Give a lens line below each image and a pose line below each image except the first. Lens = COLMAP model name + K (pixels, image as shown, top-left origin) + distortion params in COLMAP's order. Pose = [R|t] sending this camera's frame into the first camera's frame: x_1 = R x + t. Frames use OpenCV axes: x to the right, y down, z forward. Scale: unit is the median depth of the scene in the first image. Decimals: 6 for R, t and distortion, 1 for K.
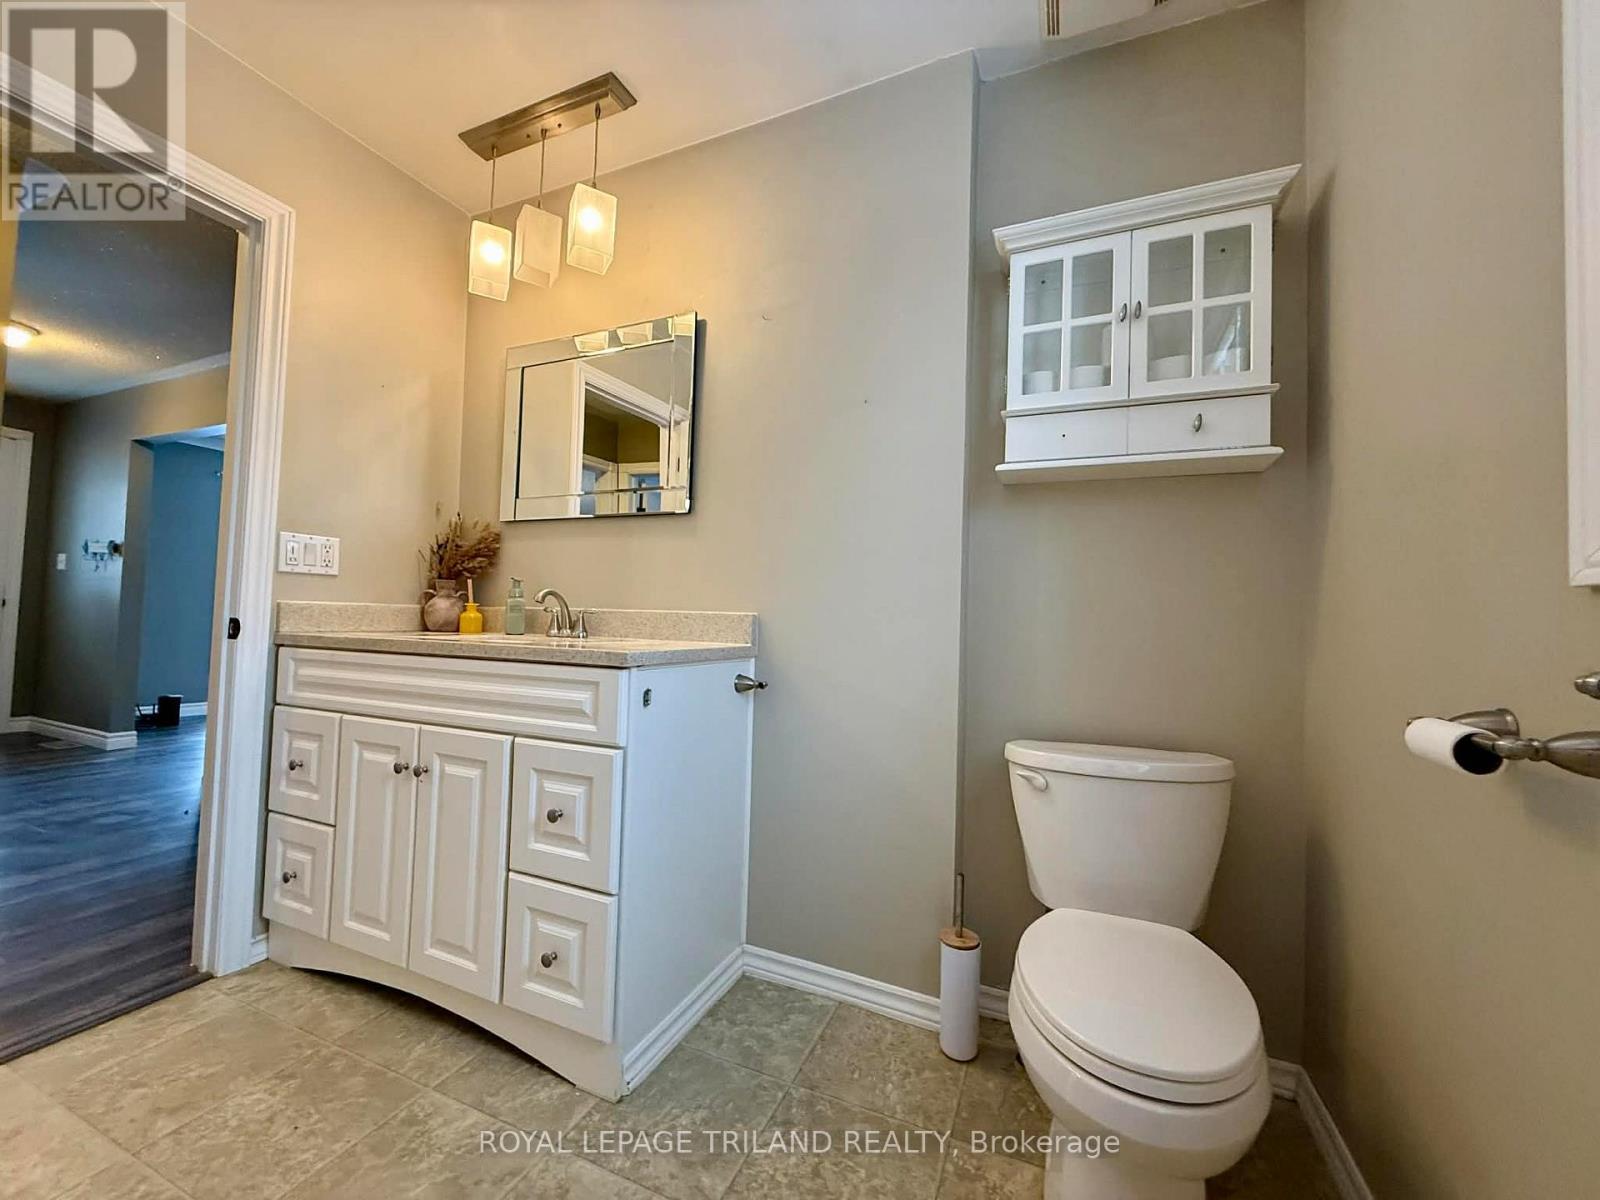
lens RADIAL K [[635.2, 0, 796.2], [0, 635.2, 598.1], [0, 0, 1]] dist [-0.001388, -0.000040]
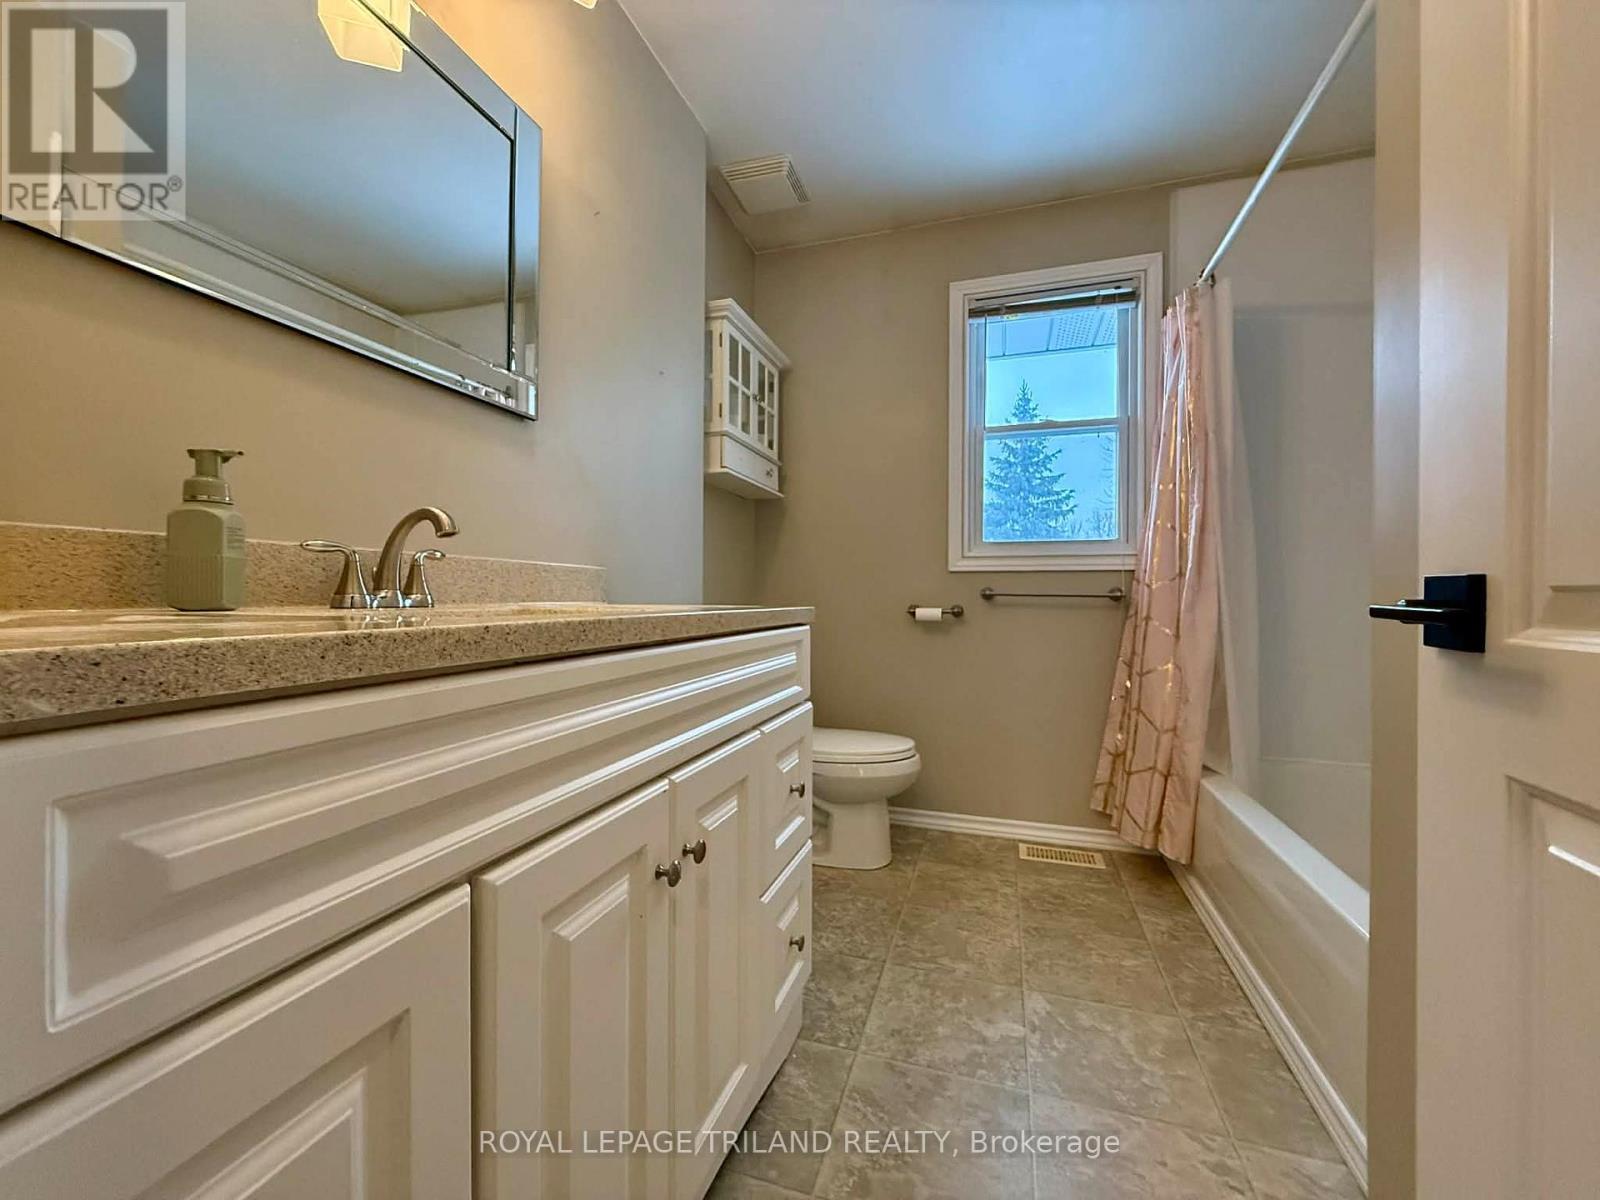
lens RADIAL K [[635.2, 0, 798.5], [0, 635.2, 598.8], [0, 0, 1]] dist [-0.001388, -0.000040]
pose [[-0.093369, -0.034448, 0.995035, -1.197511], [-0.039558, 0.998740, 0.030864, 0.038059], [-0.994845, -0.036480, -0.094614, 1.023525]]
